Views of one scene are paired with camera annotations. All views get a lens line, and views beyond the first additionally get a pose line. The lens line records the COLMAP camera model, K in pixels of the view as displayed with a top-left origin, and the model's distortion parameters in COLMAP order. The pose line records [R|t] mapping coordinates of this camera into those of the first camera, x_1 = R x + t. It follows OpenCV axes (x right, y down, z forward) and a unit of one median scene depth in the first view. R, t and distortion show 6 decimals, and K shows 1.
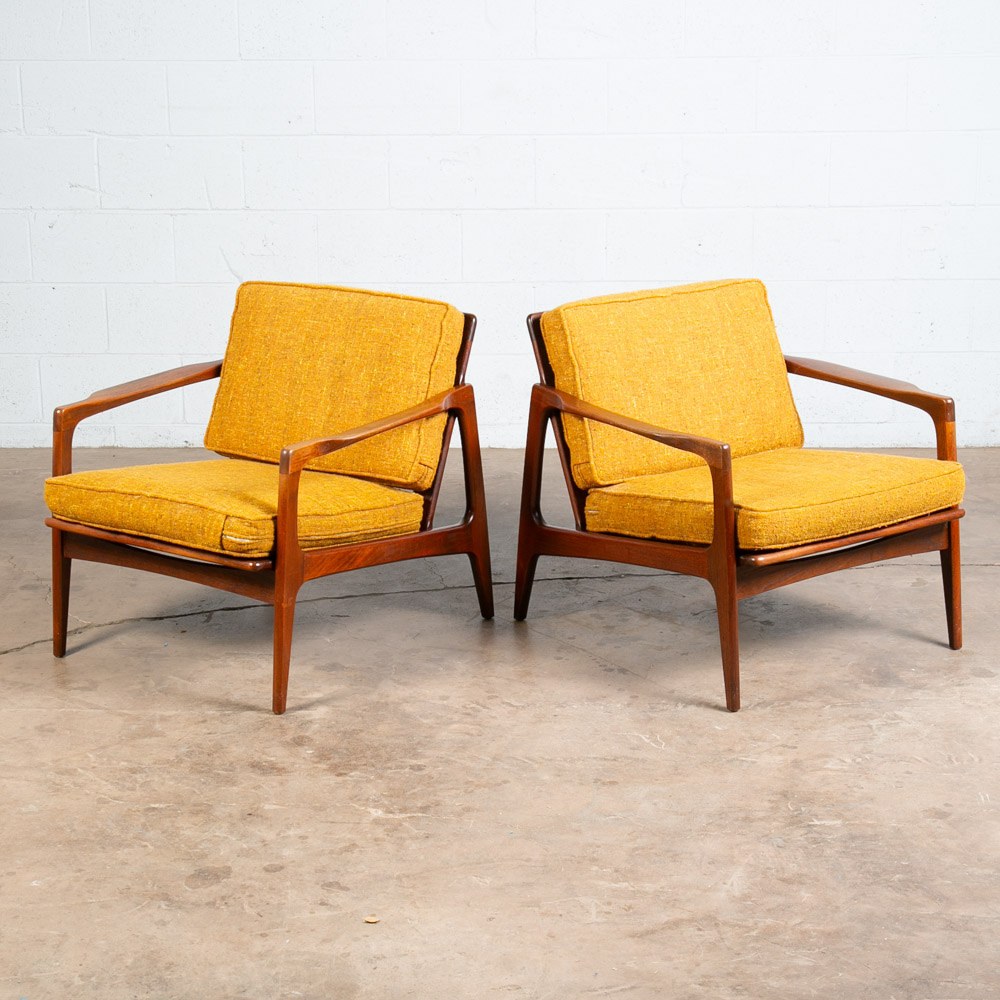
lens RADIAL K [[1918.5, 0, 488.6], [0, 1918.5, 463.4], [0, 0, 1]] dist [0.009532, 0.000000]
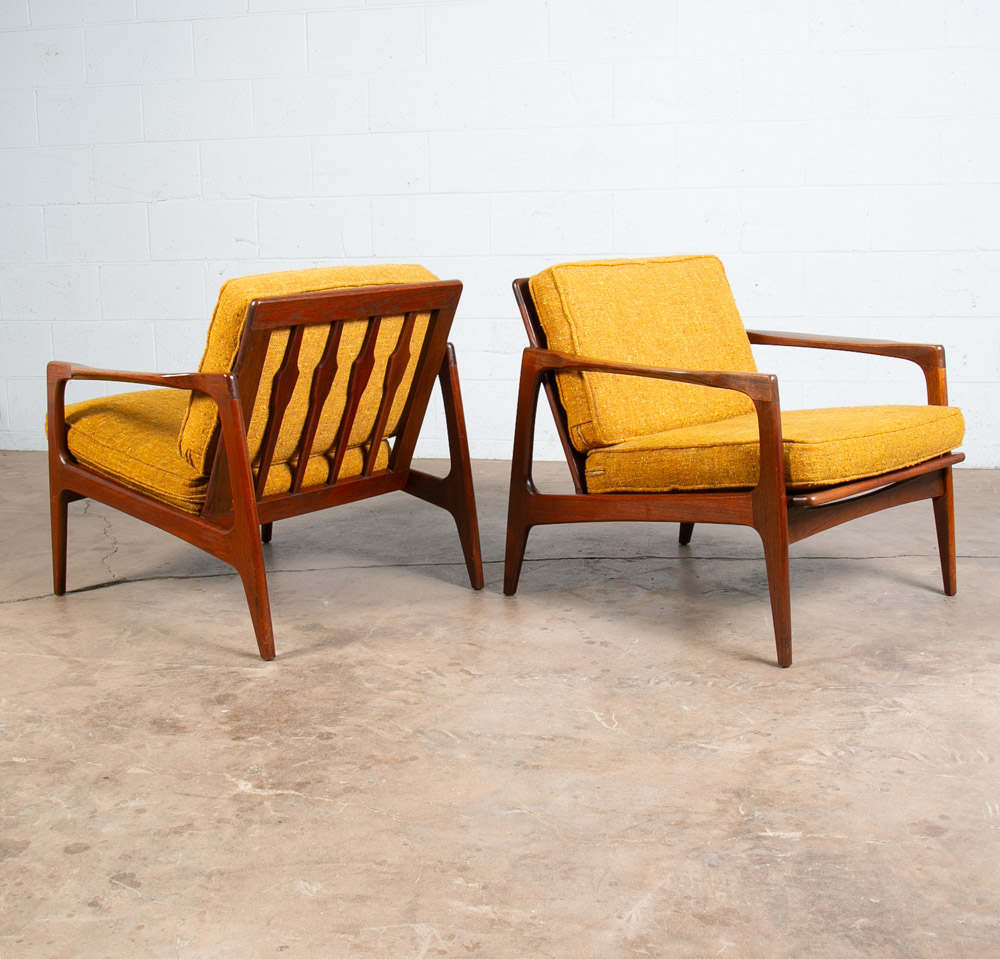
lens RADIAL K [[1272.3, 0, 483.8], [0, 1272.3, 443.3], [0, 0, 1]] dist [-0.087792, 0.000000]
pose [[0.988155, 0.018930, -0.152286, 0.112257], [-0.028928, 0.997549, -0.063707, 0.055909], [0.150707, 0.067357, 0.986281, 0.403210]]
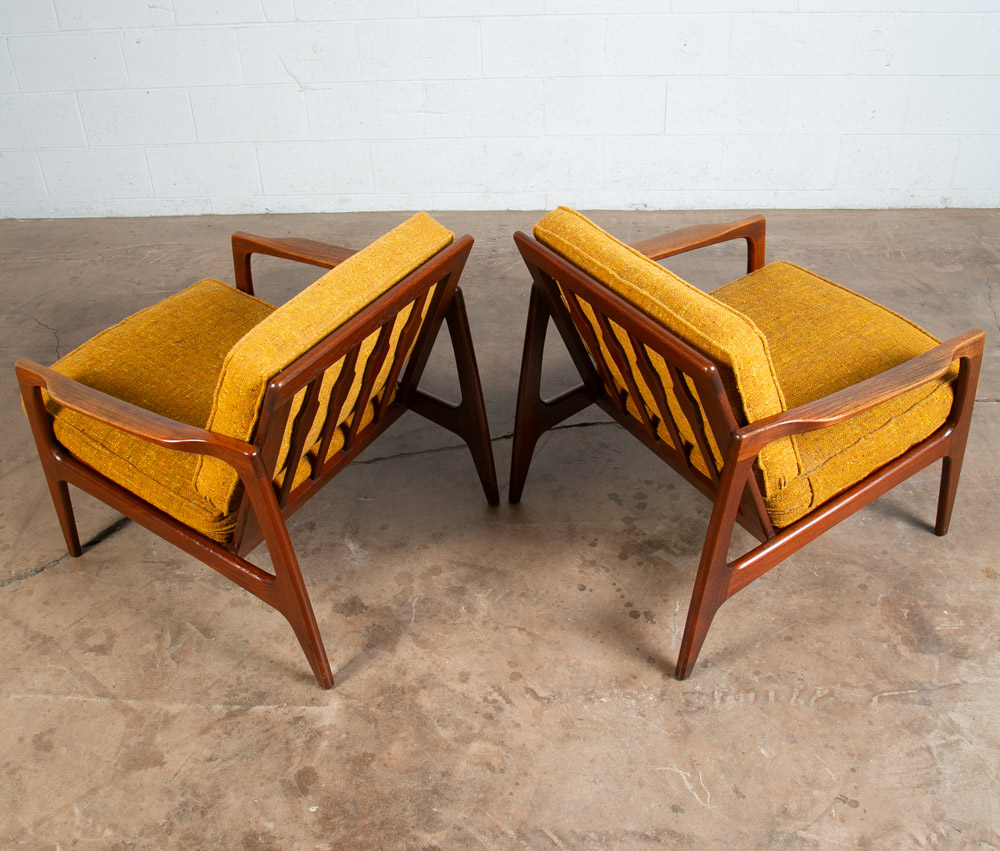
lens RADIAL K [[1011.3, 0, 496.3], [0, 1011.3, 423.8], [0, 0, 1]] dist [-0.101032, 0.000000]
pose [[0.999711, -0.016956, -0.017019, 0.003297], [0.021609, 0.944195, 0.328678, -0.163863], [0.010496, -0.328951, 0.944289, 0.597420]]
